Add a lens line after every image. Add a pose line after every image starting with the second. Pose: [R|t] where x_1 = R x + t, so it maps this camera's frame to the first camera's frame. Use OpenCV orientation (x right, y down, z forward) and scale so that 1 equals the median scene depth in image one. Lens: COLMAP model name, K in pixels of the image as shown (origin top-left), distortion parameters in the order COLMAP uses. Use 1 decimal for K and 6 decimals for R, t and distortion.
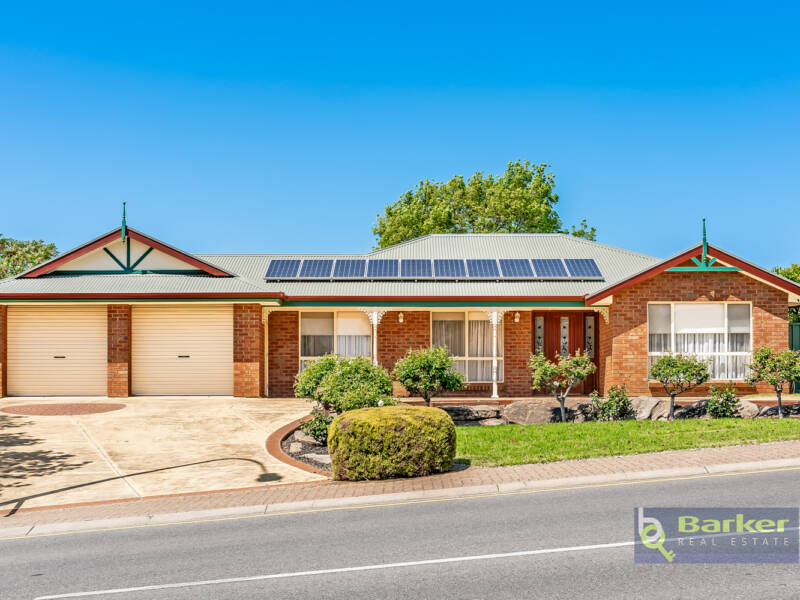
lens RADIAL K [[1034.7, 0, 400.0], [0, 1034.7, 300.0], [0, 0, 1]] dist [0.028085, 0.019353]
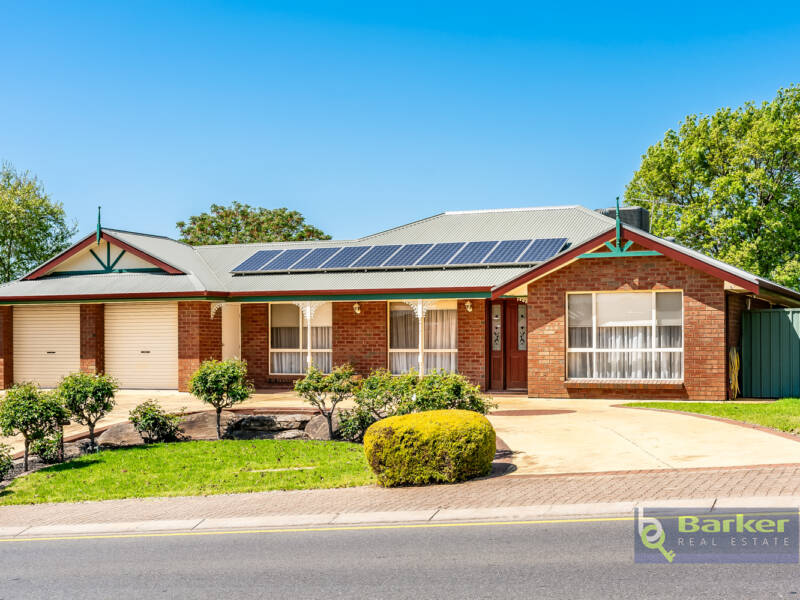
lens RADIAL K [[1092.3, 0, 400.0], [0, 1092.3, 300.0], [0, 0, 1]] dist [0.017591, 0.045228]
pose [[0.926545, -0.018273, -0.375739, 0.456467], [0.039584, 0.998010, 0.049077, -0.042842], [0.374095, -0.060346, 0.925425, 0.075161]]
